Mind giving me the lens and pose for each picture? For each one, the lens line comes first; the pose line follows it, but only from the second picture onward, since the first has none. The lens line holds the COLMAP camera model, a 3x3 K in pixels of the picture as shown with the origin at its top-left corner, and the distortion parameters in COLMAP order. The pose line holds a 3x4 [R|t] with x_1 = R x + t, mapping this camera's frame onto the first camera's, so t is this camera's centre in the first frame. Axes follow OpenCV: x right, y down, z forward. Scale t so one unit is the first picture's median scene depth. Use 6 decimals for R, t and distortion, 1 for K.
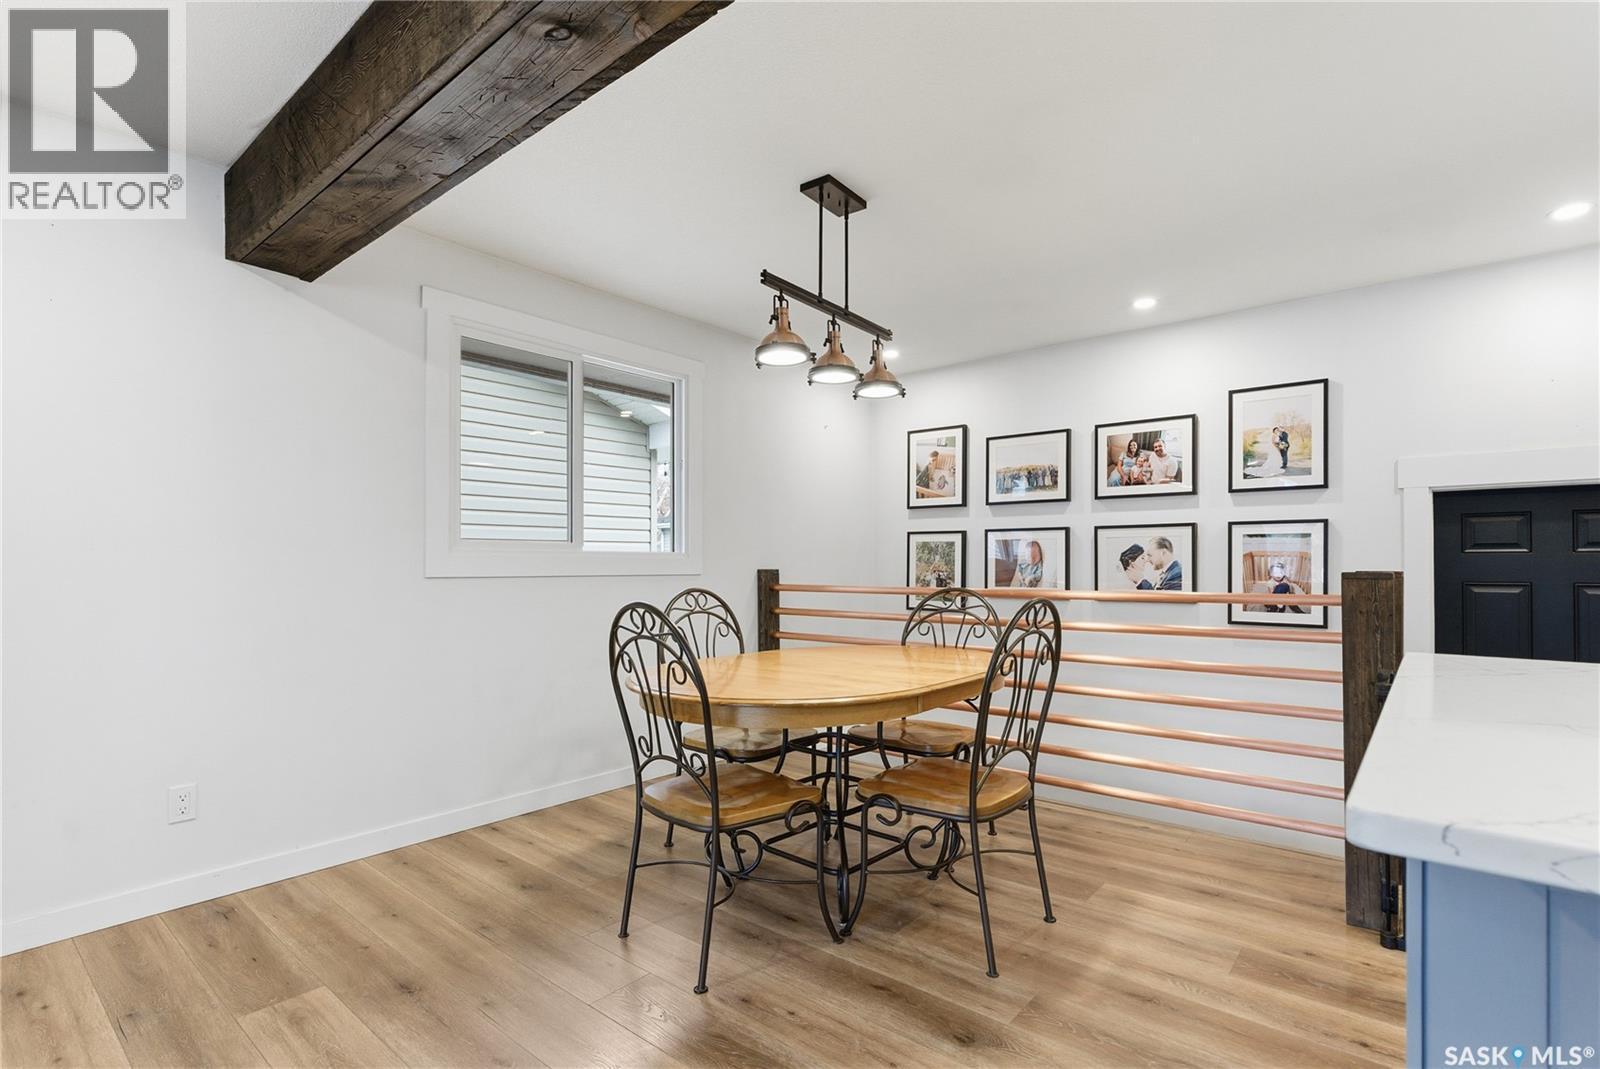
lens RADIAL K [[767.7, 0, 799.7], [0, 767.7, 557.6], [0, 0, 1]] dist [-0.002719, -0.000316]
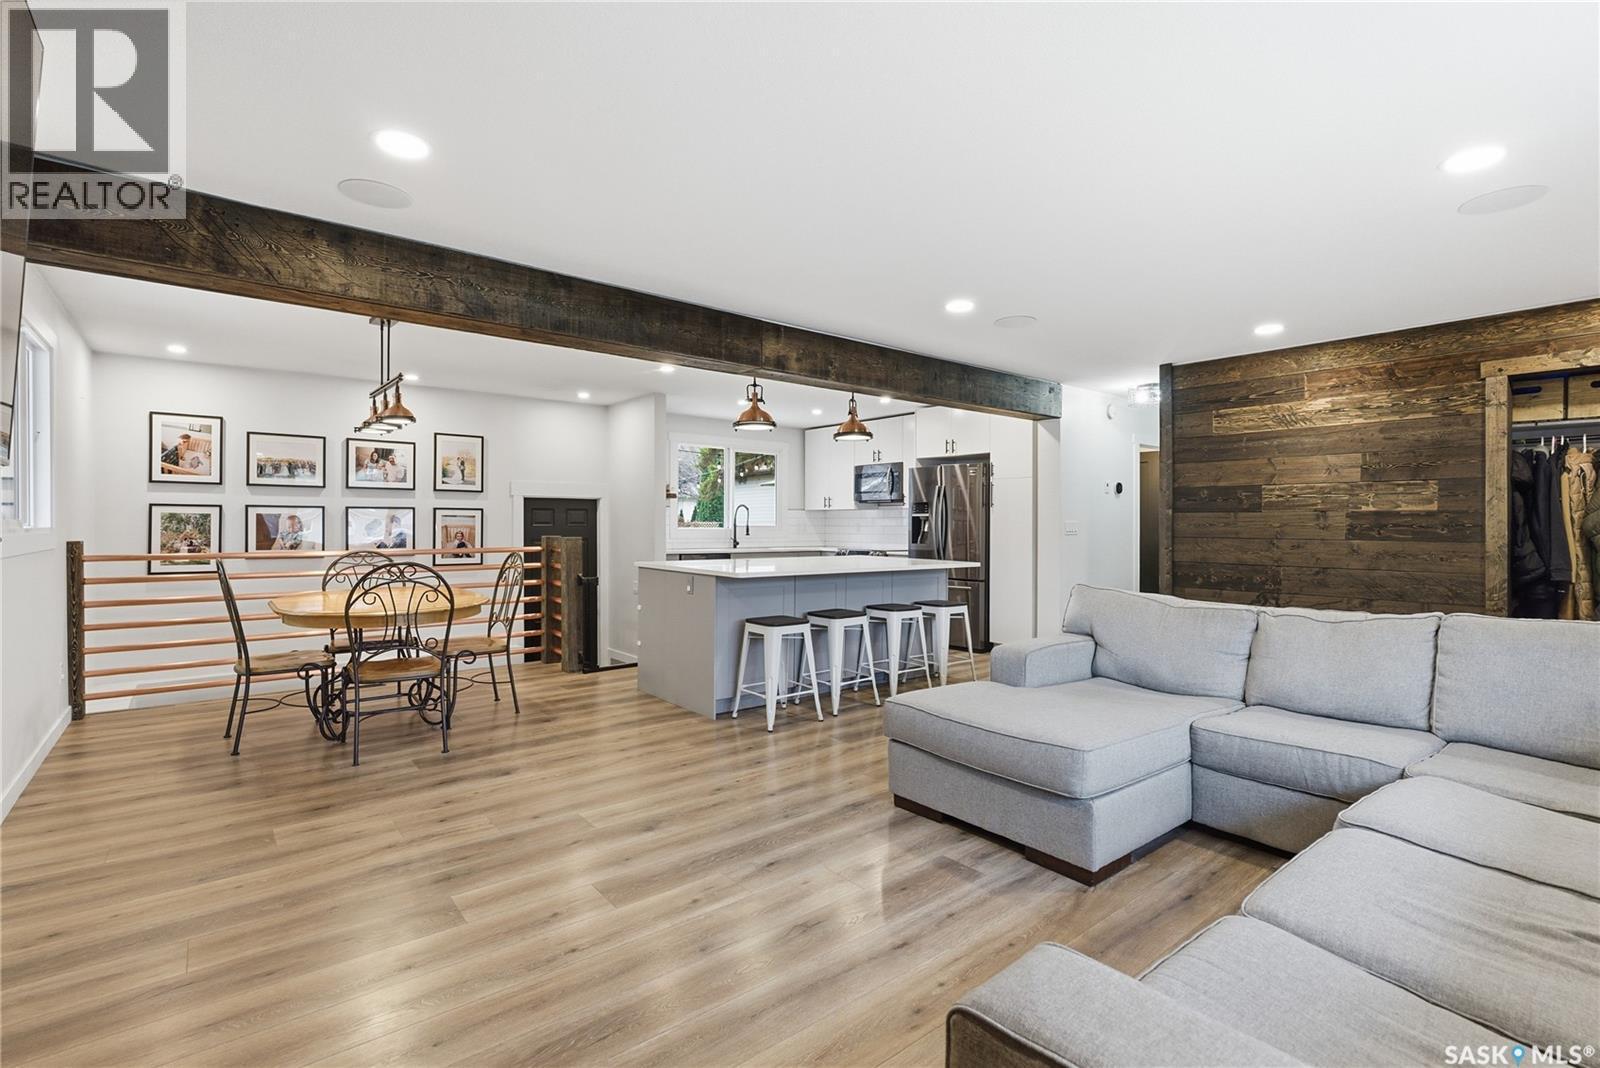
lens RADIAL K [[734.9, 0, 797.0], [0, 734.9, 524.5], [0, 0, 1]] dist [-0.002193, 0.001042]
pose [[0.196039, -0.002843, 0.980592, -0.919799], [-0.013537, 0.999893, 0.005606, -0.028813], [-0.980503, -0.014373, 0.195980, -0.138434]]
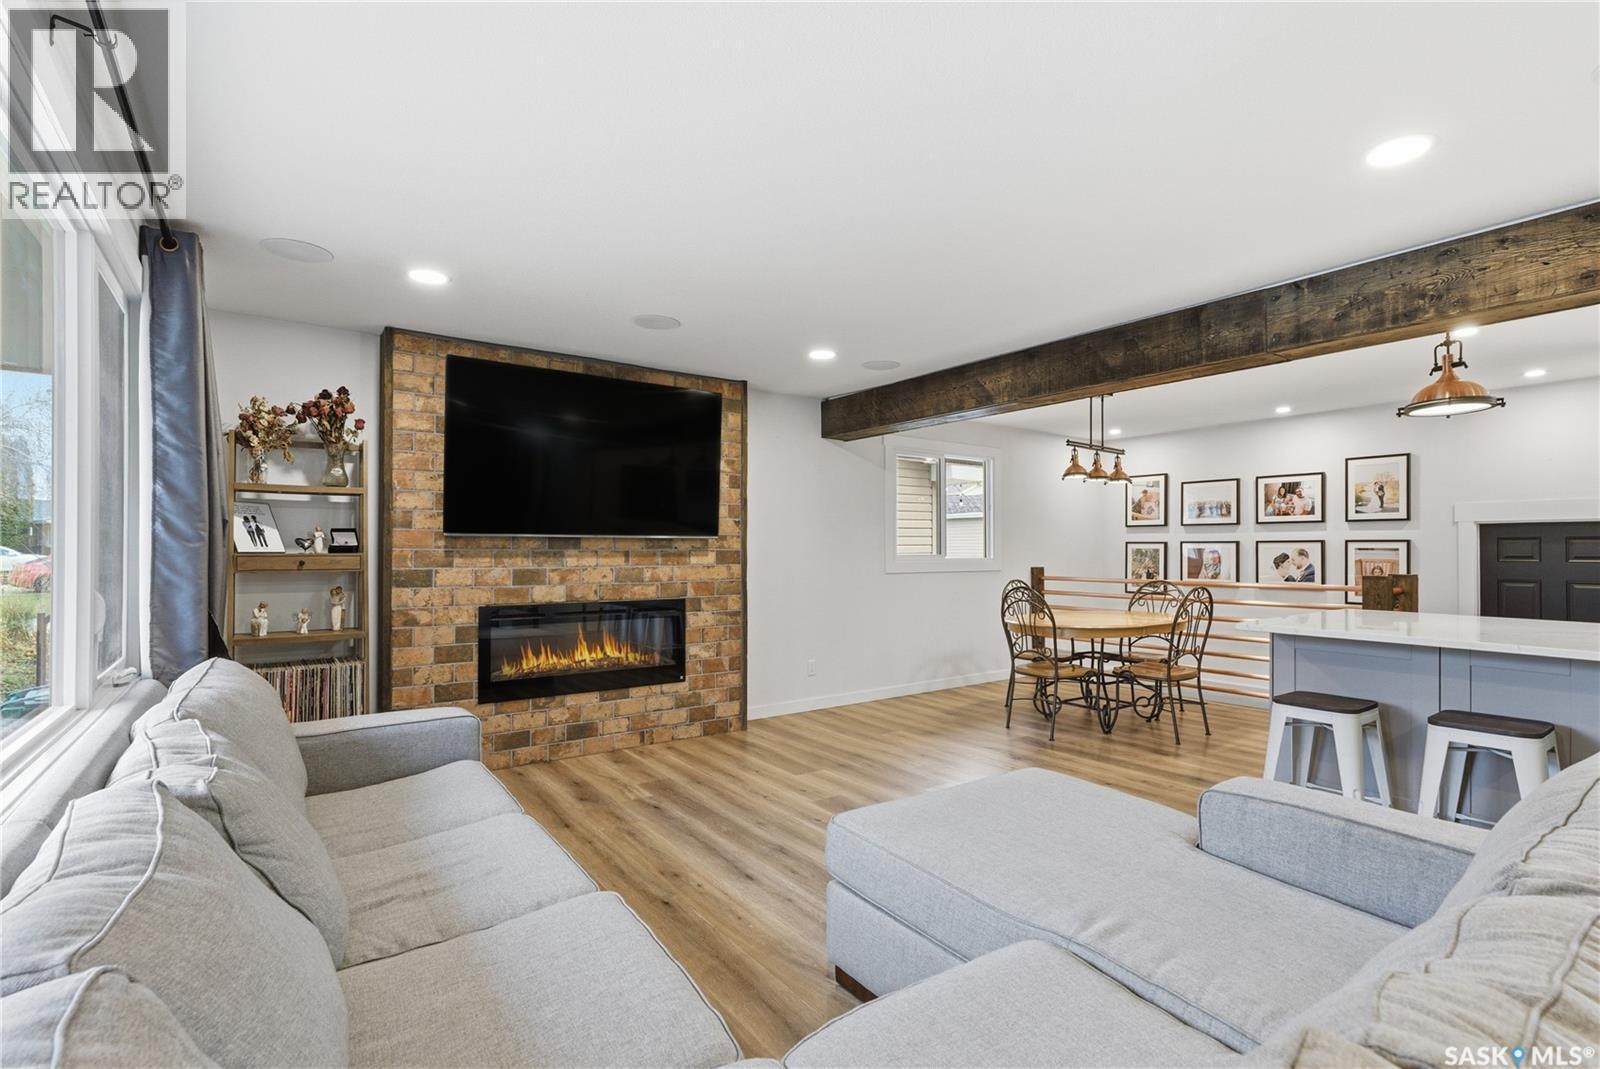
lens RADIAL K [[746.0, 0, 794.8], [0, 746.0, 544.0], [0, 0, 1]] dist [-0.006409, 0.000119]
pose [[0.968084, -0.002802, -0.250609, -0.165673], [0.003431, 0.999992, 0.002073, -0.045707], [0.250601, -0.002866, 0.968086, -0.793980]]
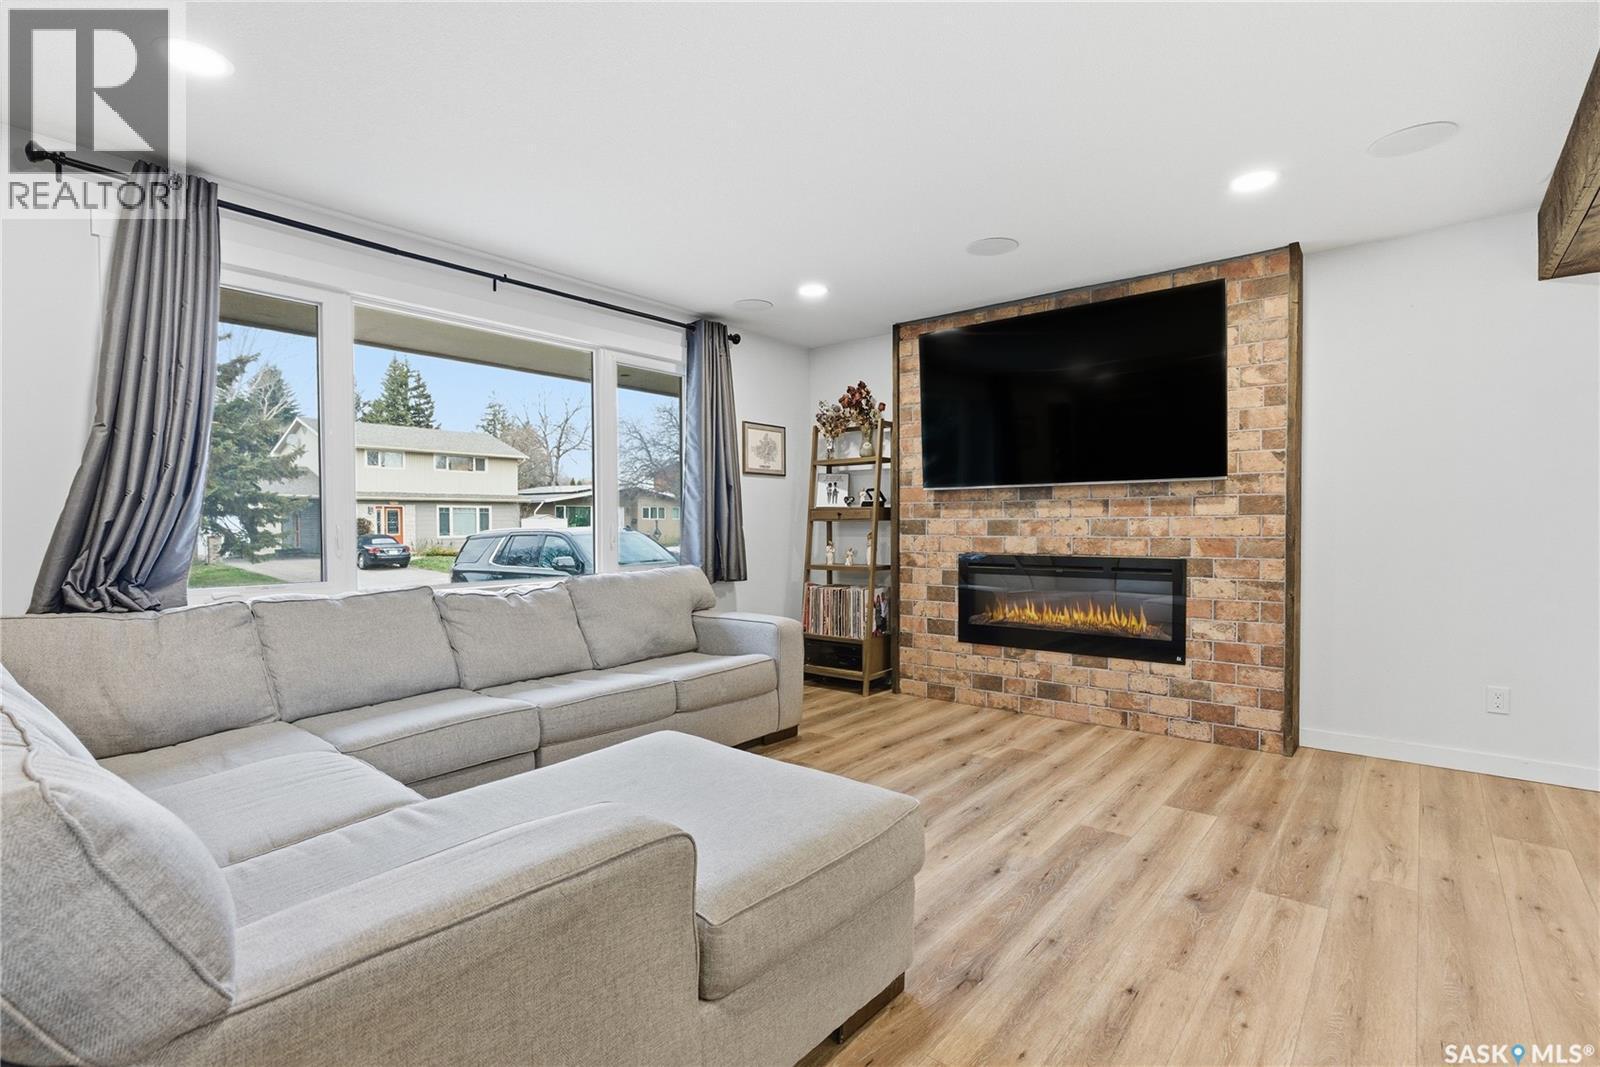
lens RADIAL K [[769.6, 0, 797.7], [0, 769.6, 540.5], [0, 0, 1]] dist [-0.001377, -0.000105]
pose [[0.009554, 0.018533, -0.999783, 0.332224], [0.015289, 0.999709, 0.018677, -0.003763], [0.999837, -0.015464, 0.009268, -0.154617]]
